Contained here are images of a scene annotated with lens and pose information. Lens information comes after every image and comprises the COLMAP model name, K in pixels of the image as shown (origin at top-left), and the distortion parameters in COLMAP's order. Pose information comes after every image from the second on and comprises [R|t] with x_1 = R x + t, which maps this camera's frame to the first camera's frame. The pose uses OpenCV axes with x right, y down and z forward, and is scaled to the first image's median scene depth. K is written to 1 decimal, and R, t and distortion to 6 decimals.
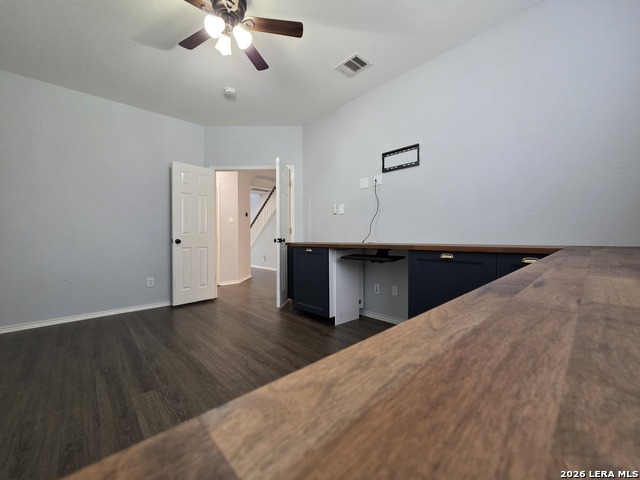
lens RADIAL K [[256.5, 0, 317.5], [0, 256.5, 238.4], [0, 0, 1]] dist [0.002453, 0.000070]
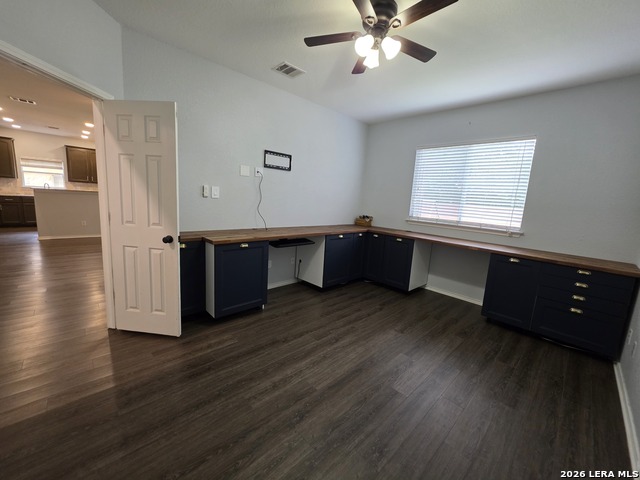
lens RADIAL K [[256.5, 0, 318.2], [0, 256.5, 235.4], [0, 0, 1]] dist [0.002453, 0.000070]
pose [[-0.013184, -0.146624, 0.989104, -0.989499], [-0.058288, 0.987621, 0.145627, -0.145837], [-0.998213, -0.055733, -0.021568, 0.823012]]
